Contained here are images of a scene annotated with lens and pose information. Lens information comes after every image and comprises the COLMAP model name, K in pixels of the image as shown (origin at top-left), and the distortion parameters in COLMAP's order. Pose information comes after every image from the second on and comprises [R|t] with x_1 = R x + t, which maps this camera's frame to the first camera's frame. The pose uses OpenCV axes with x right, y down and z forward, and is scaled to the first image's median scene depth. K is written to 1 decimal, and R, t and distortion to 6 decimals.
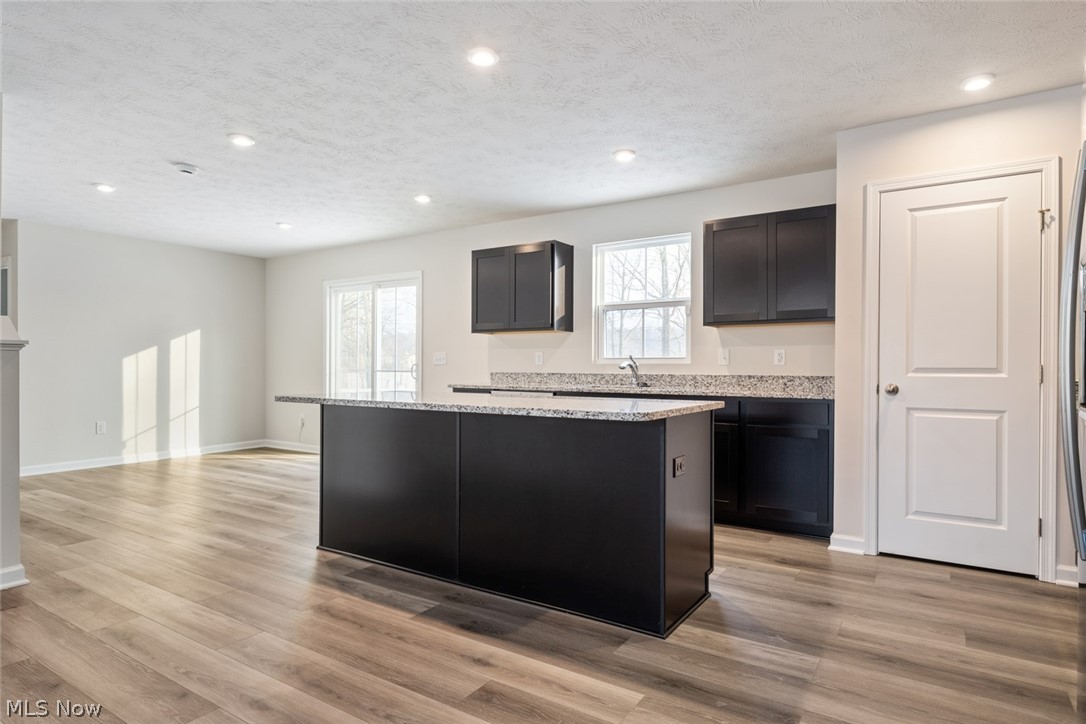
lens RADIAL K [[613.0, 0, 539.8], [0, 613.0, 363.4], [0, 0, 1]] dist [0.005549, -0.003200]
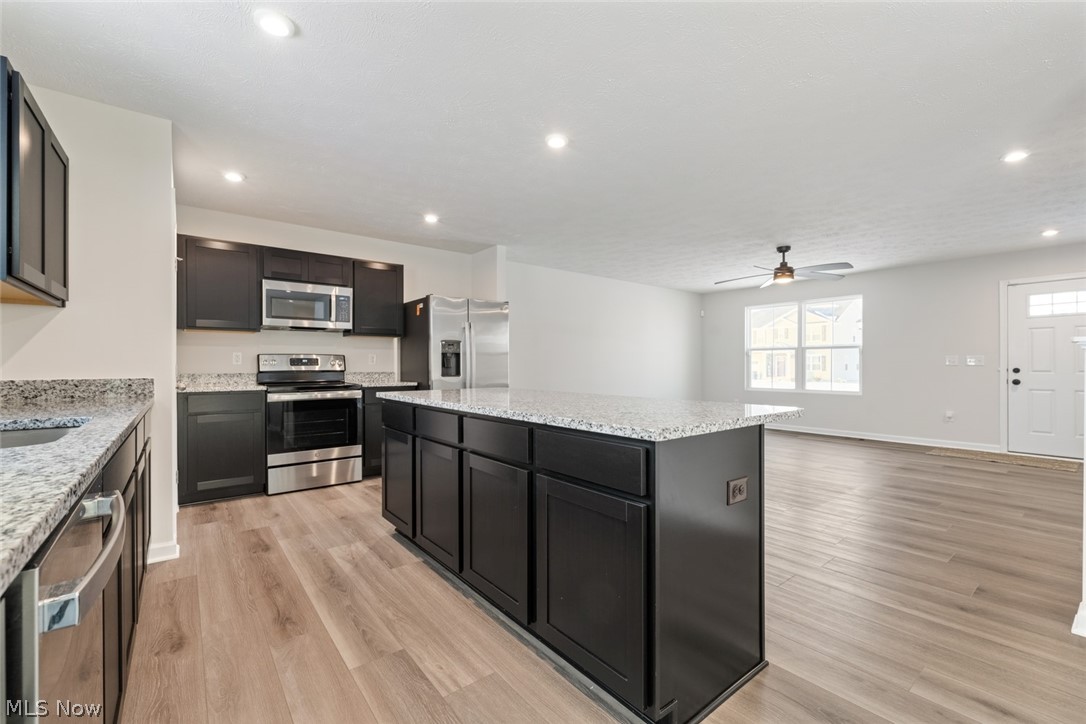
lens RADIAL K [[453.4, 0, 537.3], [0, 453.4, 366.4], [0, 0, 1]] dist [0.000754, -0.000525]
pose [[-0.947045, -0.002307, 0.321092, -0.260376], [-0.003201, 0.999992, -0.002258, 0.004766], [-0.321084, -0.003166, -0.947045, 1.363847]]
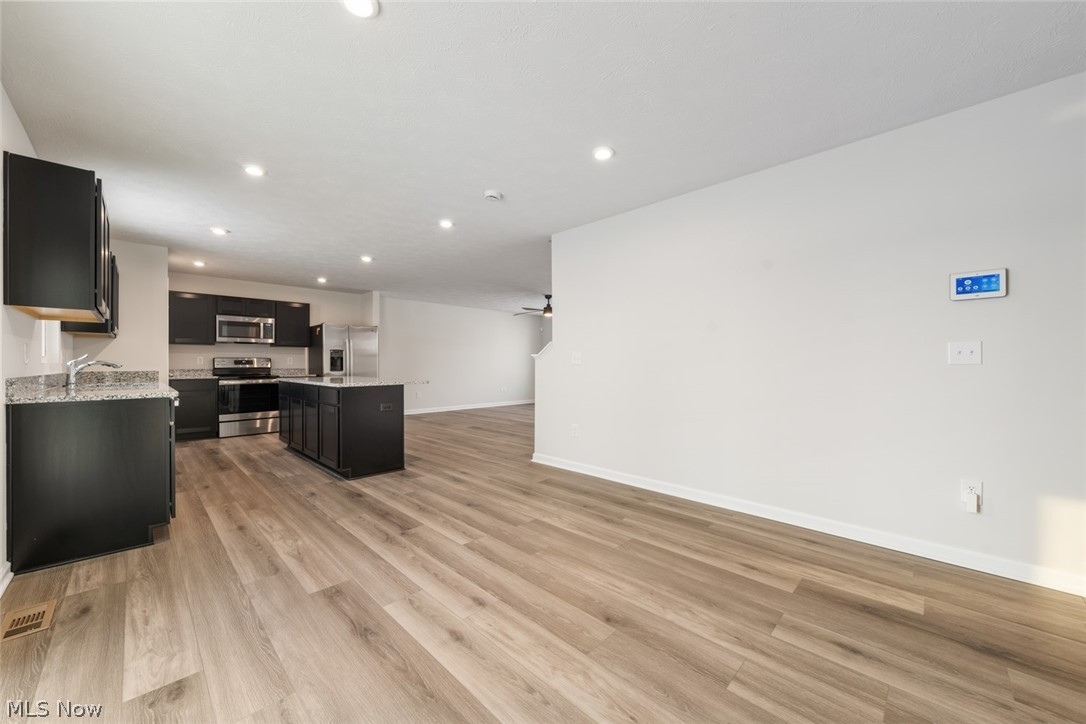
lens RADIAL K [[402.1, 0, 536.3], [0, 402.1, 362.7], [0, 0, 1]] dist [-0.002356, 0.000586]
pose [[-0.978355, 0.000411, 0.206934, -0.877208], [-0.001234, 0.999969, -0.007819, 0.005679], [-0.206930, -0.007905, -0.978324, 1.857934]]
